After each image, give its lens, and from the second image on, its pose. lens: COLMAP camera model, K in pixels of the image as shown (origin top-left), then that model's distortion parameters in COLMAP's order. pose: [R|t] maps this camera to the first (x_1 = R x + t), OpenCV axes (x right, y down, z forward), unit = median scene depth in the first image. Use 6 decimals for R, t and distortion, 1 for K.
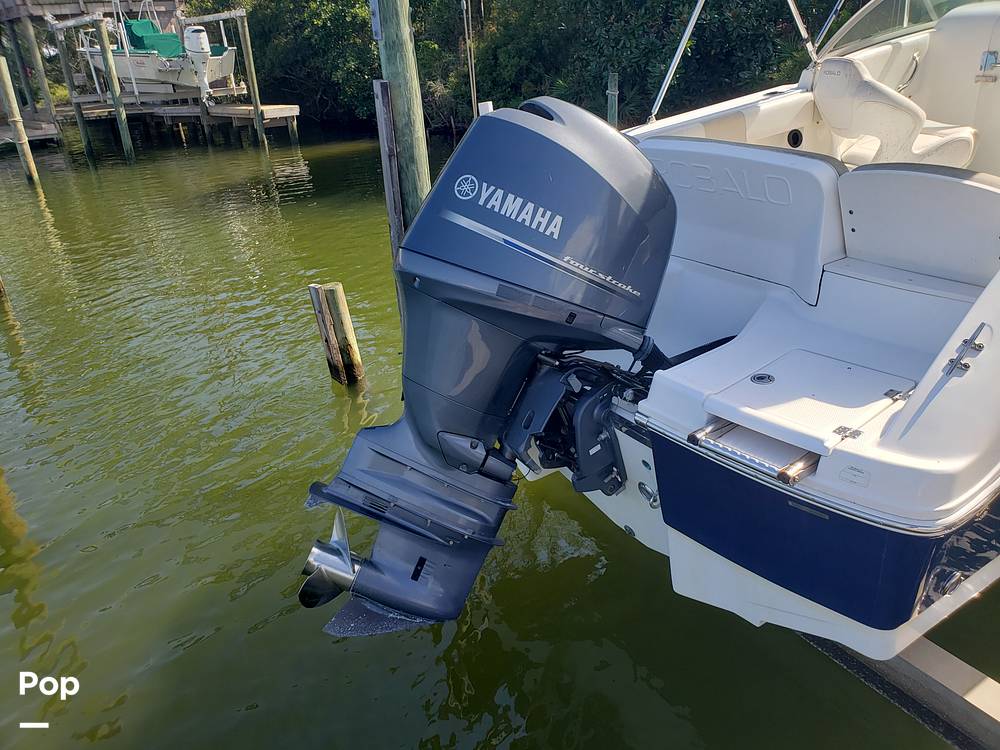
lens RADIAL K [[780.0, 0, 503.8], [0, 780.0, 375.2], [0, 0, 1]] dist [0.049229, -0.033711]
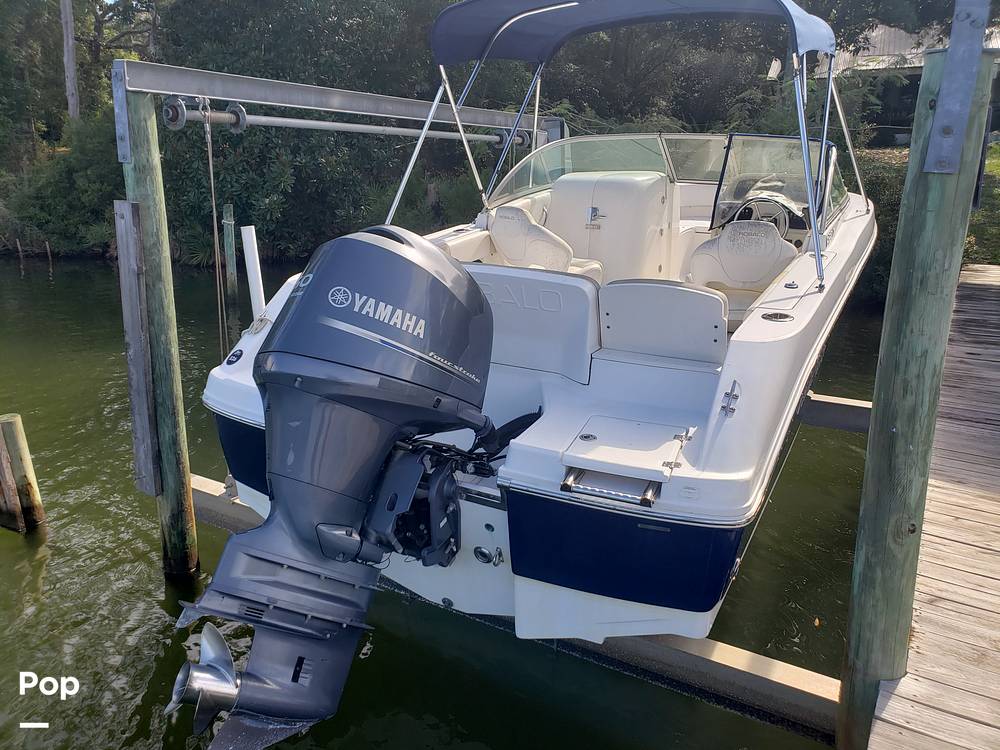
lens RADIAL K [[786.6, 0, 478.7], [0, 786.6, 356.9], [0, 0, 1]] dist [0.042130, -0.015499]
pose [[0.874880, -0.040302, 0.482660, -0.383283], [0.127090, 0.980715, -0.148476, 0.036253], [-0.467369, 0.191241, 0.863130, -0.057247]]
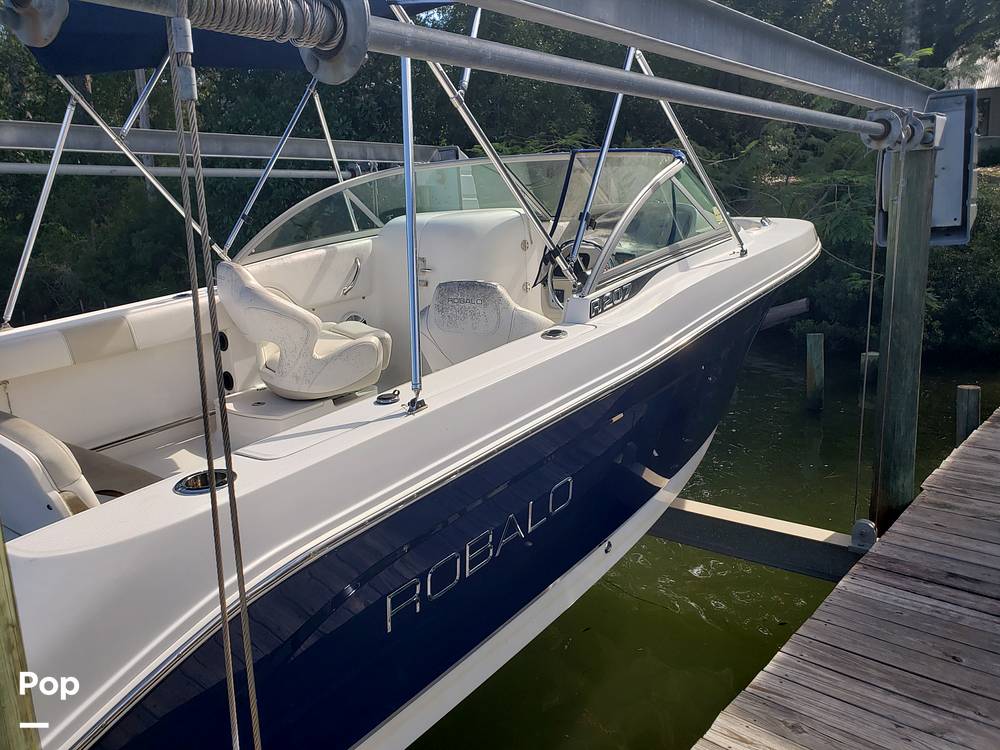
lens RADIAL K [[784.6, 0, 497.0], [0, 784.6, 363.3], [0, 0, 1]] dist [0.023036, 0.001620]
pose [[0.943751, -0.028832, 0.329399, 0.624153], [0.103678, 0.971757, -0.211988, -0.081372], [-0.313983, 0.234215, 0.920086, 0.101625]]
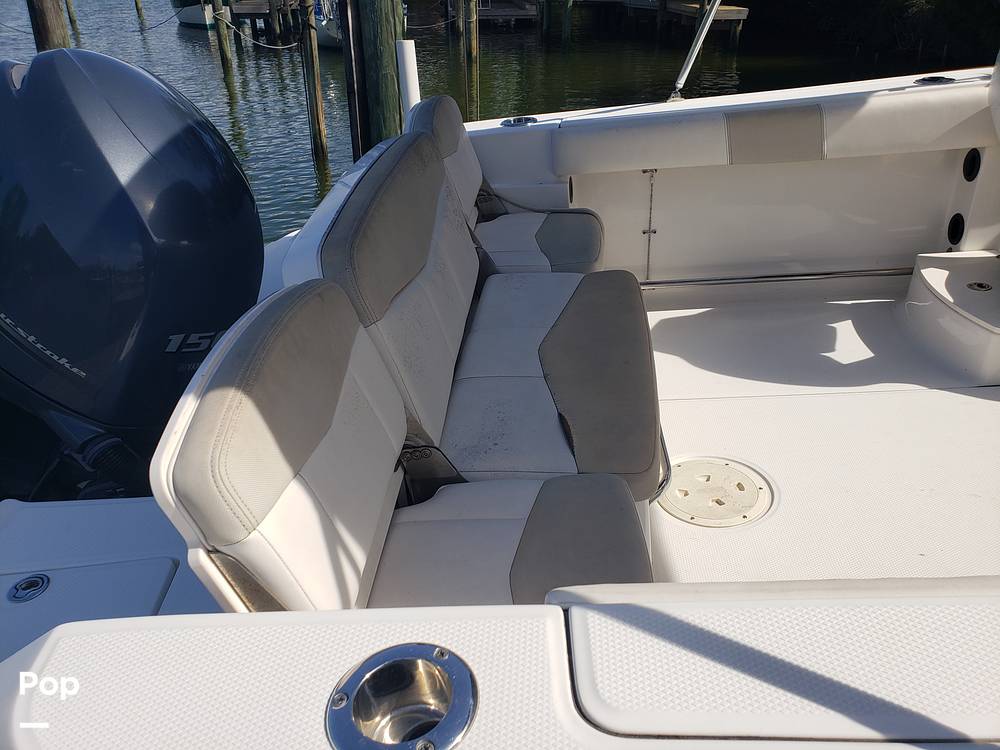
lens RADIAL K [[749.4, 0, 500.0], [0, 749.4, 375.0], [0, 0, 1]] dist [0.020280, -0.003724]
pose [[0.803051, 0.337763, -0.490944, 0.703224], [-0.270941, 0.940726, 0.204022, -0.301036], [0.530755, -0.030824, 0.846965, 0.599599]]
